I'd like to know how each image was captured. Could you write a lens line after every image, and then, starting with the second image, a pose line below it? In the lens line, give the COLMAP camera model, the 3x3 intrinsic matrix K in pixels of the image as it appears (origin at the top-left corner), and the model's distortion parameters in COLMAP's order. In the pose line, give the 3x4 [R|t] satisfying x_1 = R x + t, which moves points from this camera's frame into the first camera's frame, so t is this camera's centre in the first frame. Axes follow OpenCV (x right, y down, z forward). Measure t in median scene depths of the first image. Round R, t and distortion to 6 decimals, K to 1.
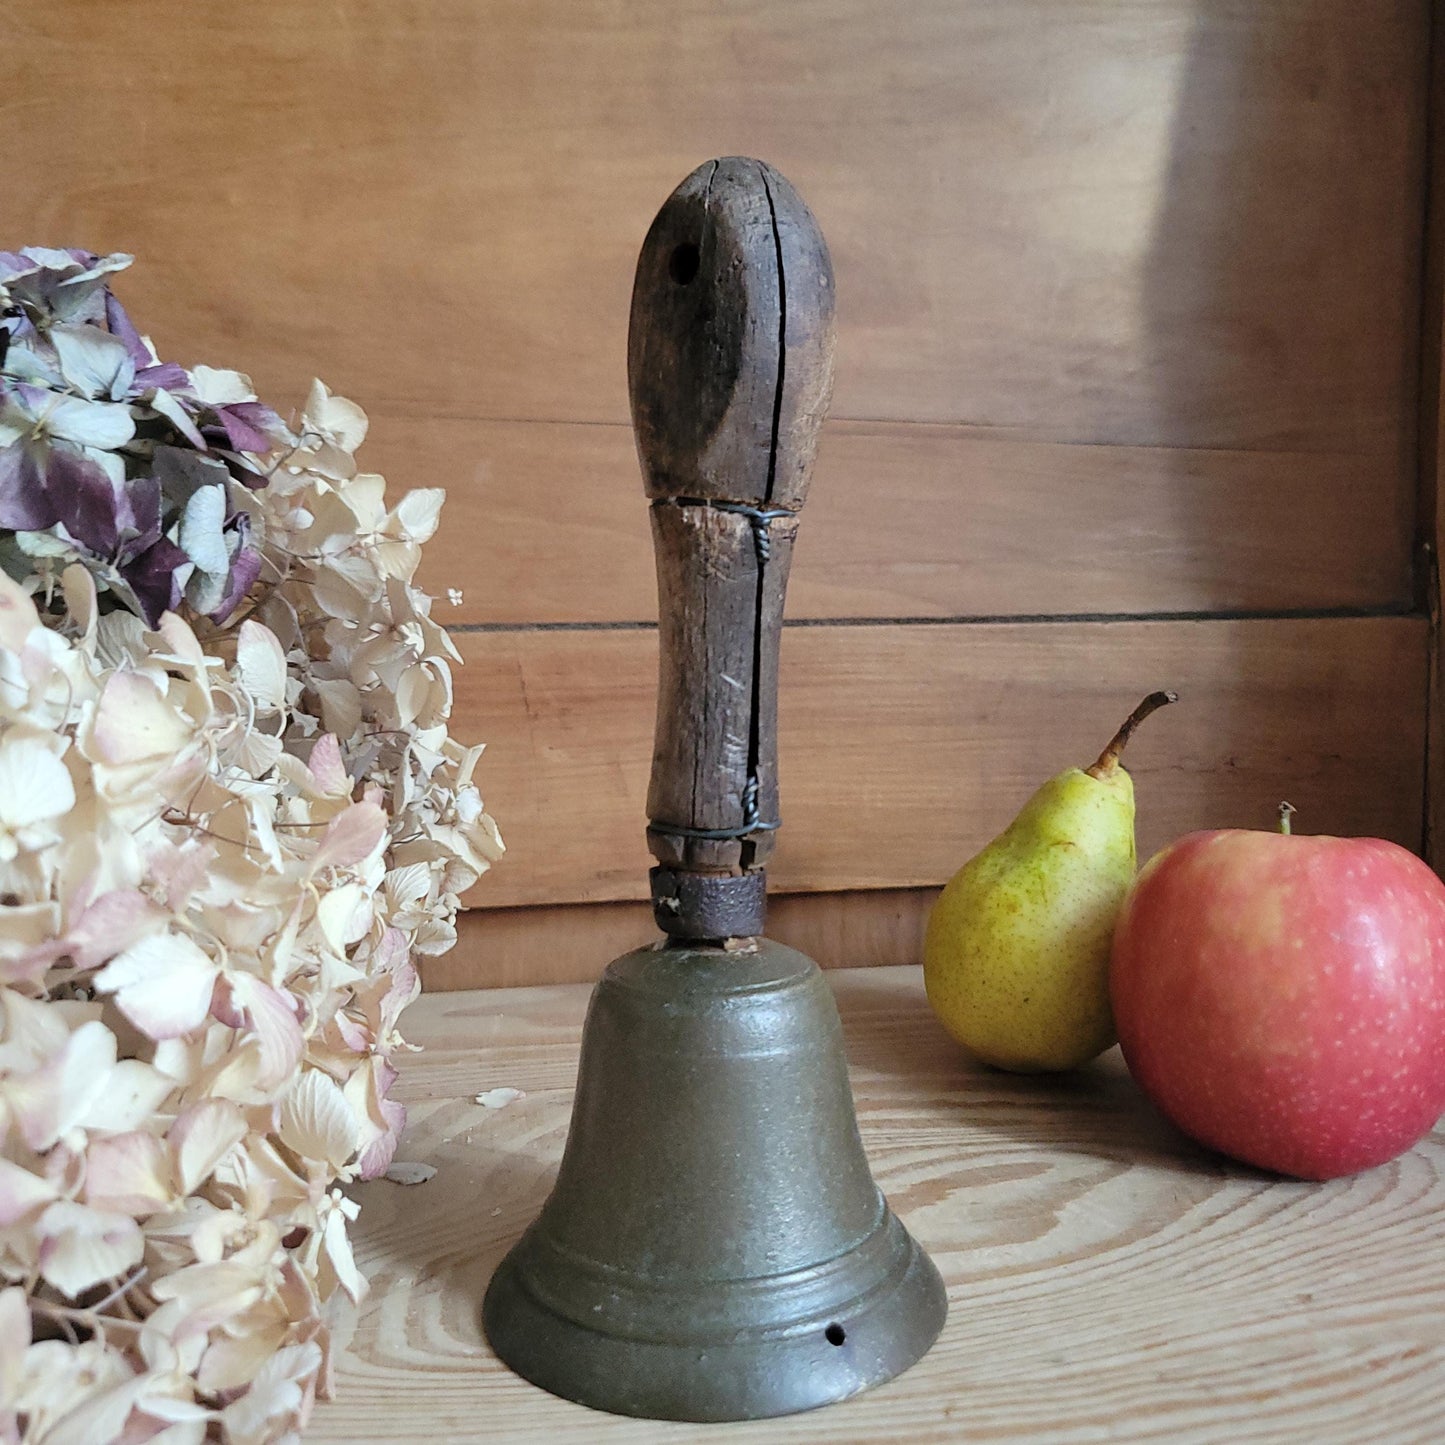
lens RADIAL K [[1469.9, 0, 722.5], [0, 1469.9, 722.5], [0, 0, 1]] dist [0.014862, -0.017745]
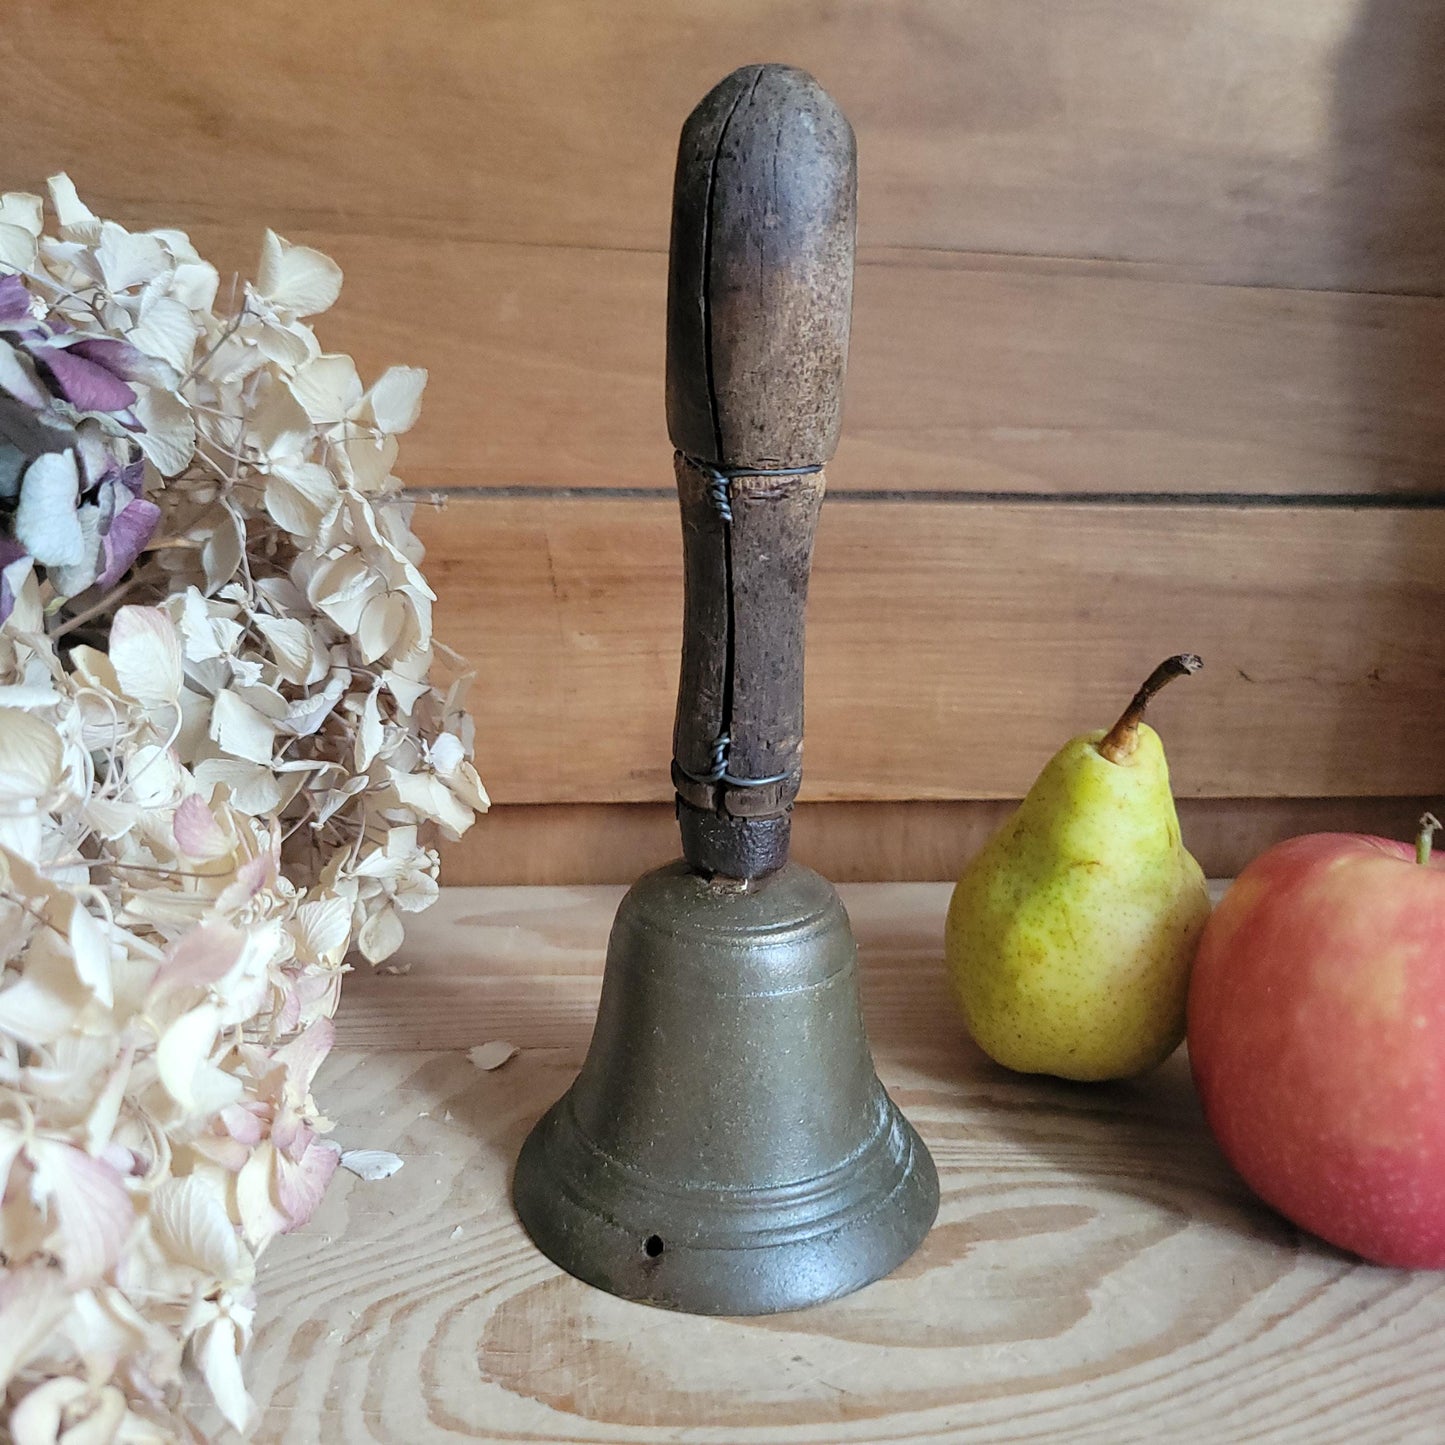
lens RADIAL K [[1469.9, 0, 722.5], [0, 1469.9, 722.5], [0, 0, 1]] dist [0.014862, -0.017745]
pose [[0.995024, 0.058733, -0.080490, 0.059262], [-0.042194, 0.980168, 0.193625, -0.147331], [0.090266, -0.189265, 0.977768, 0.188820]]
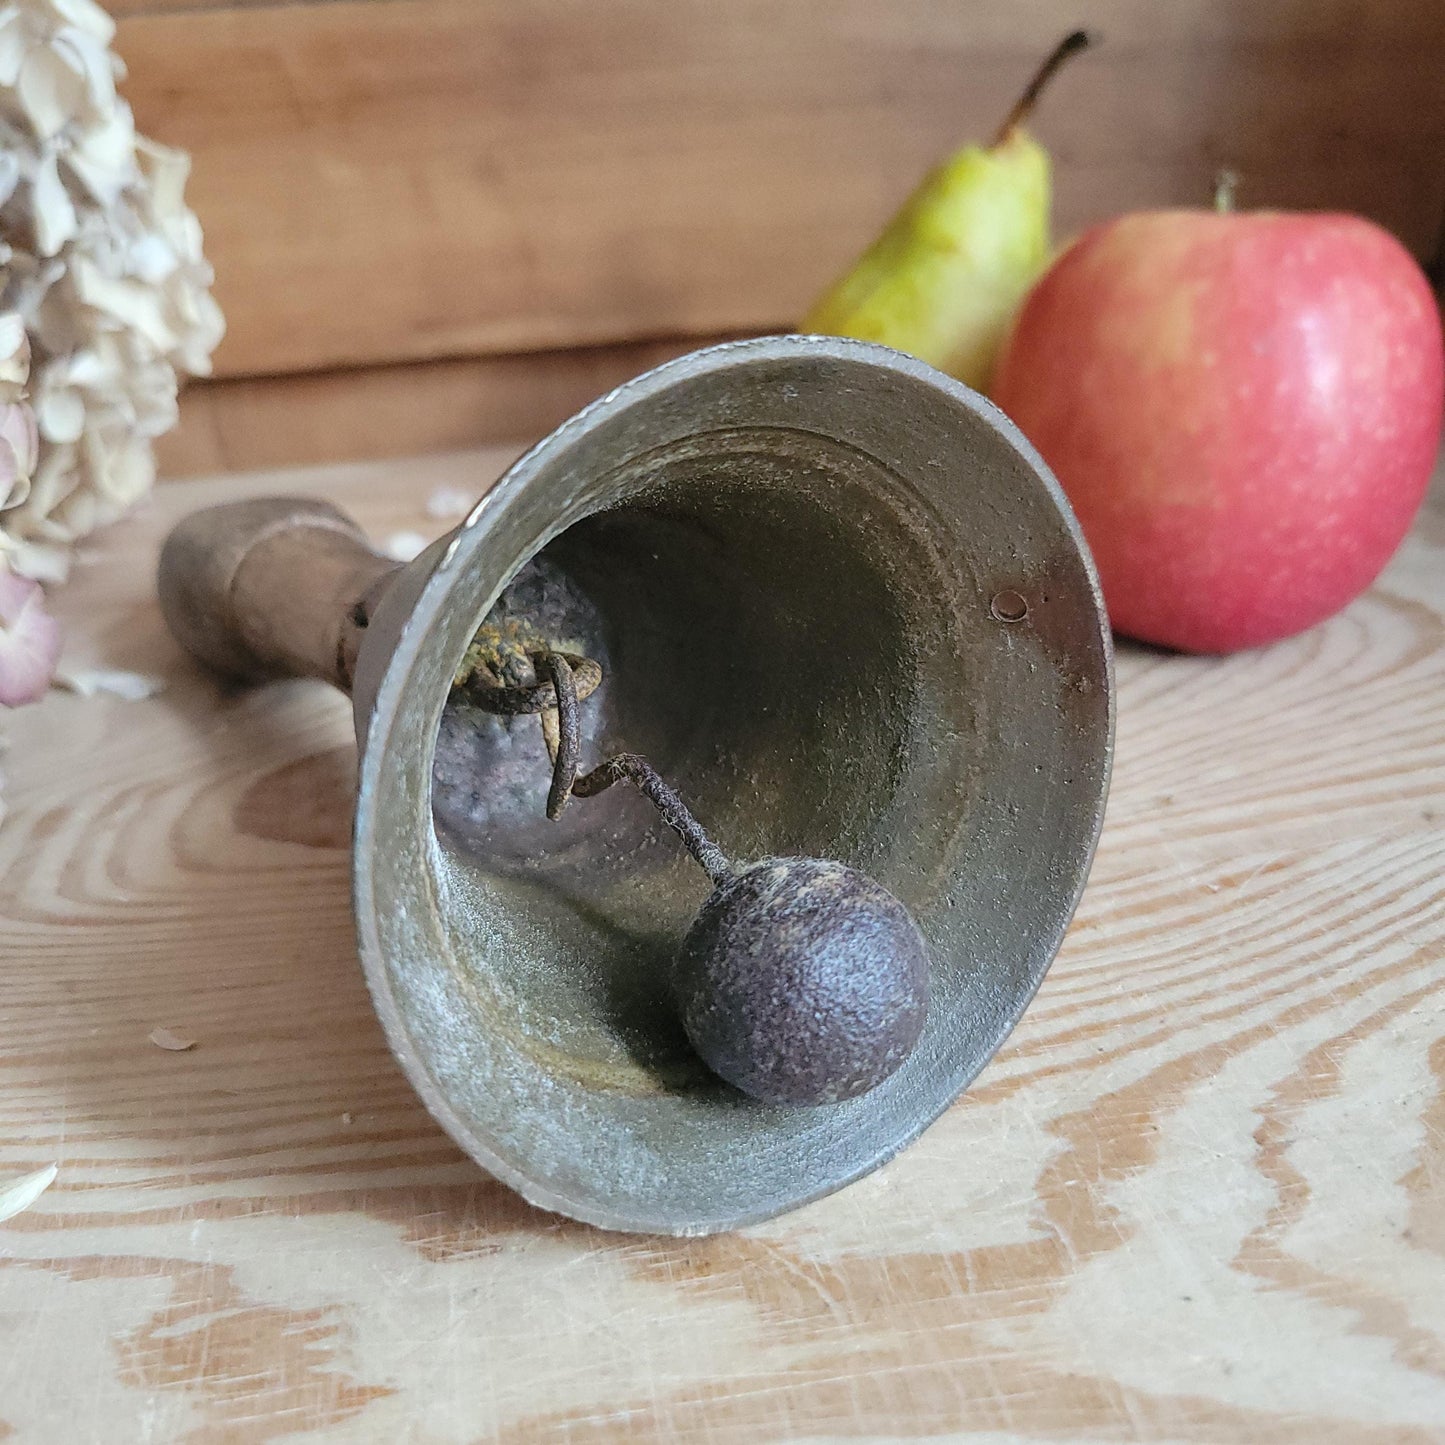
lens RADIAL K [[1502.0, 0, 714.9], [0, 1502.0, 720.5], [0, 0, 1]] dist [-0.013220, -0.014996]
pose [[0.998584, -0.035056, -0.040014, 0.155516], [0.046636, 0.938767, 0.341383, 0.048161], [0.025596, -0.342765, 0.939072, 0.200229]]
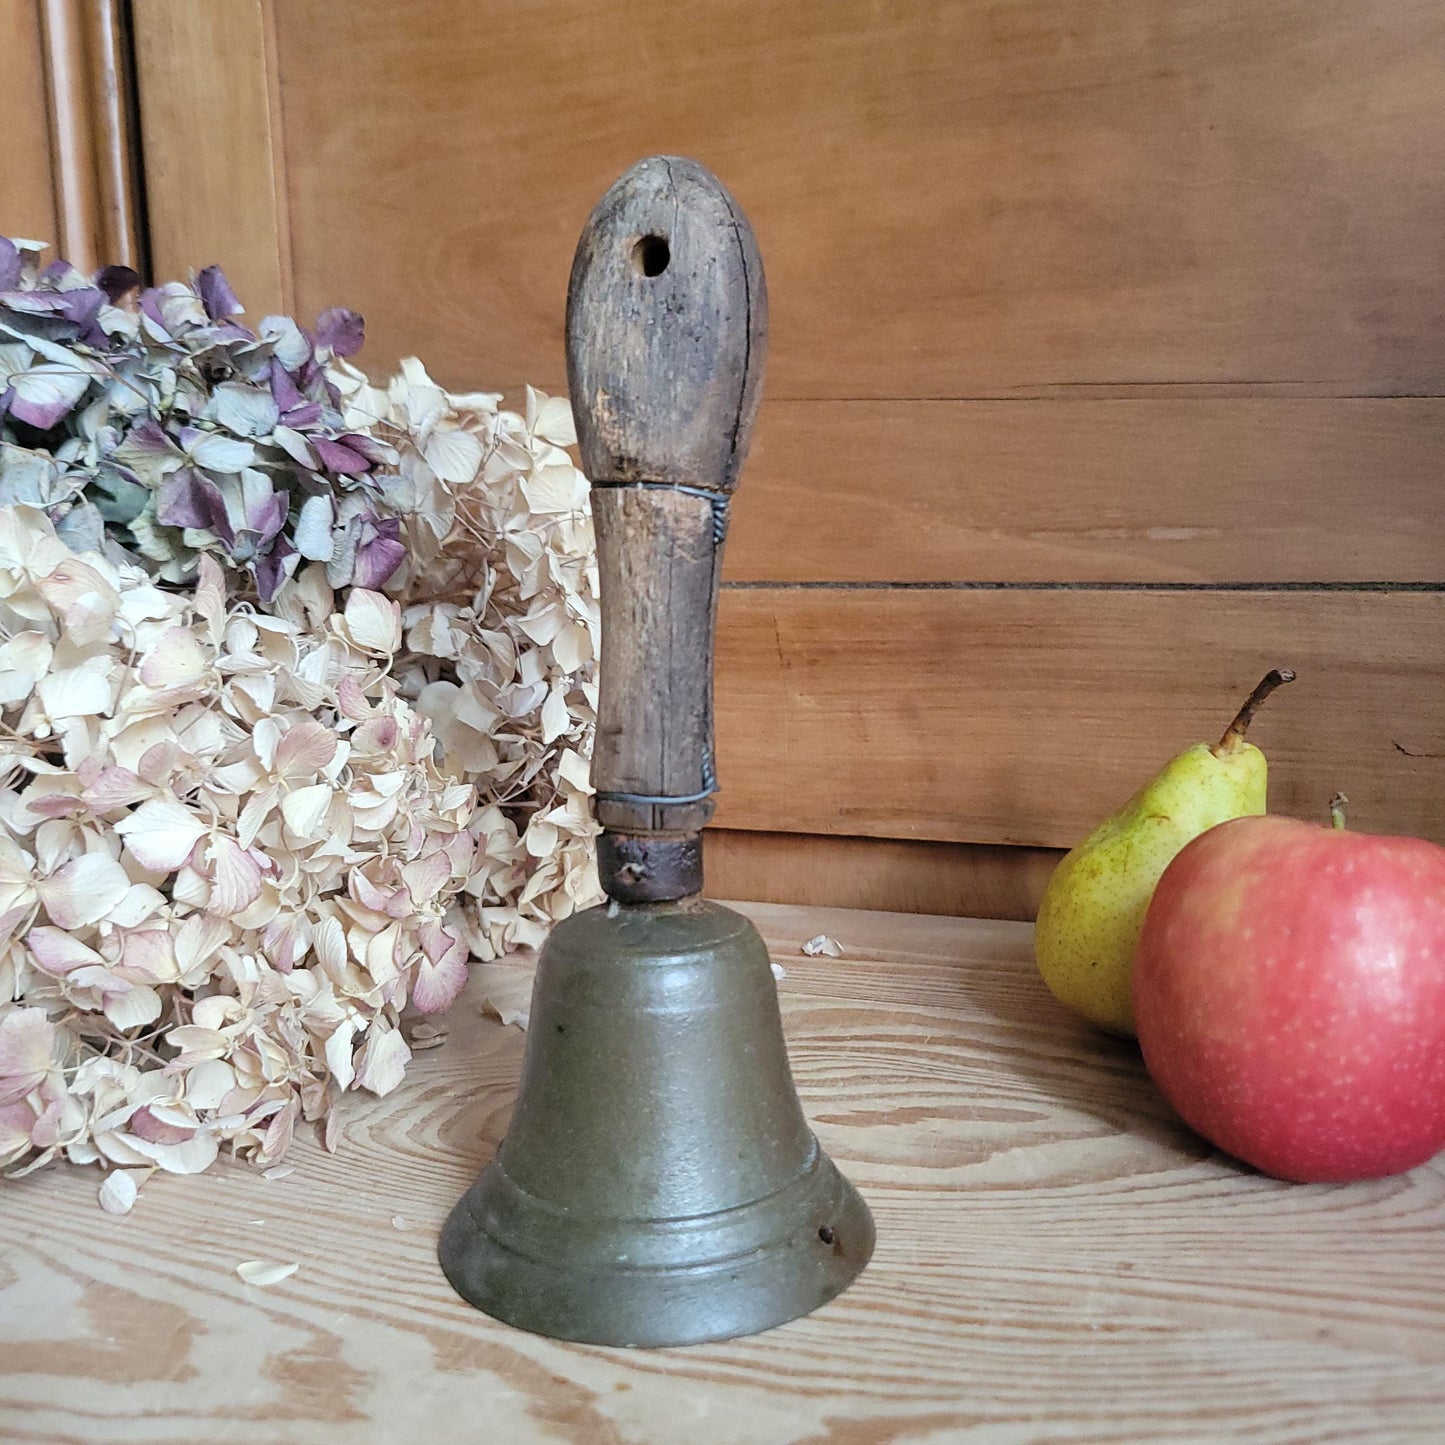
lens RADIAL K [[1483.7, 0, 749.0], [0, 1483.7, 727.4], [0, 0, 1]] dist [0.022461, 0.009855]
pose [[0.884010, 0.064688, -0.462970, 0.523675], [-0.044191, 0.997508, 0.054996, -0.025171], [0.465374, -0.028158, 0.884666, -0.026622]]
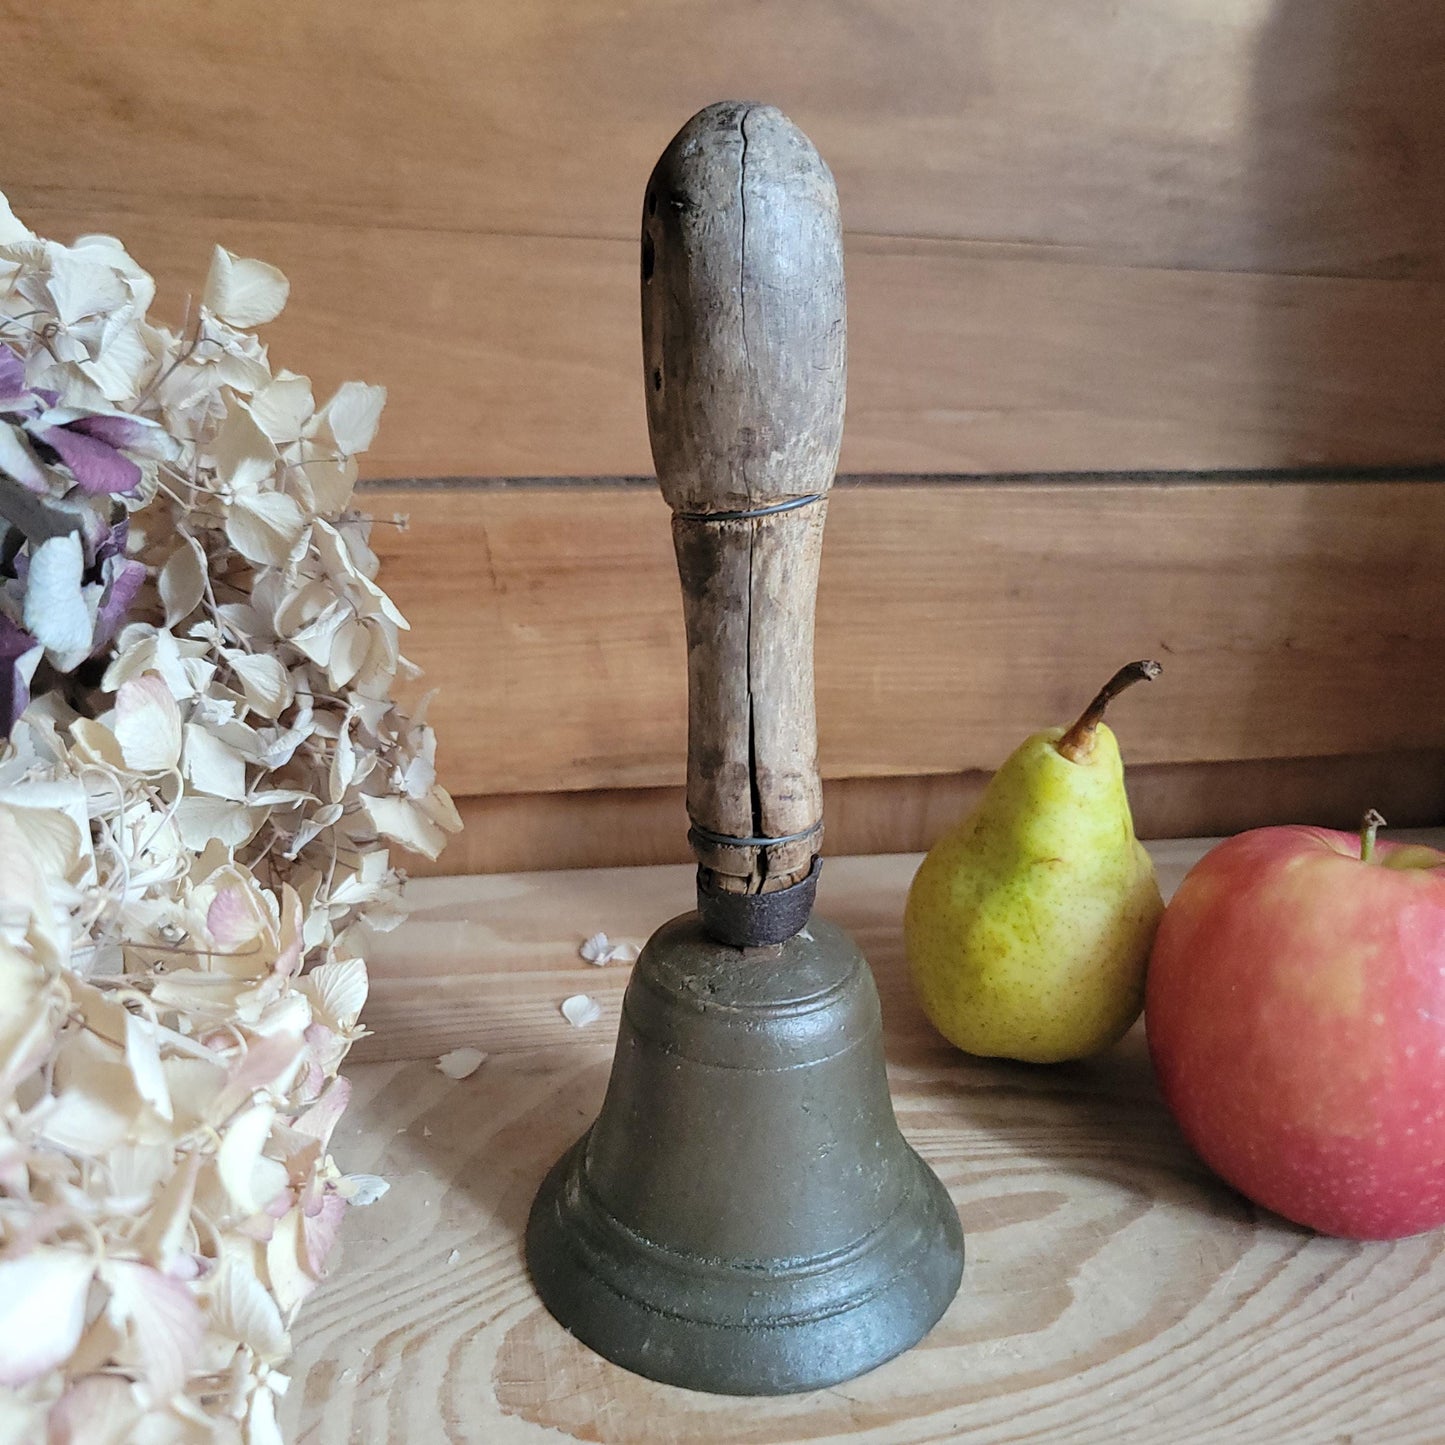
lens RADIAL K [[1474.2, 0, 705.5], [0, 1474.2, 703.3], [0, 0, 1]] dist [0.007948, -0.006600]
pose [[0.999356, 0.035027, 0.007790, -0.017128], [-0.035873, 0.970071, 0.240155, -0.214001], [0.000855, -0.240280, 0.970703, 0.192870]]
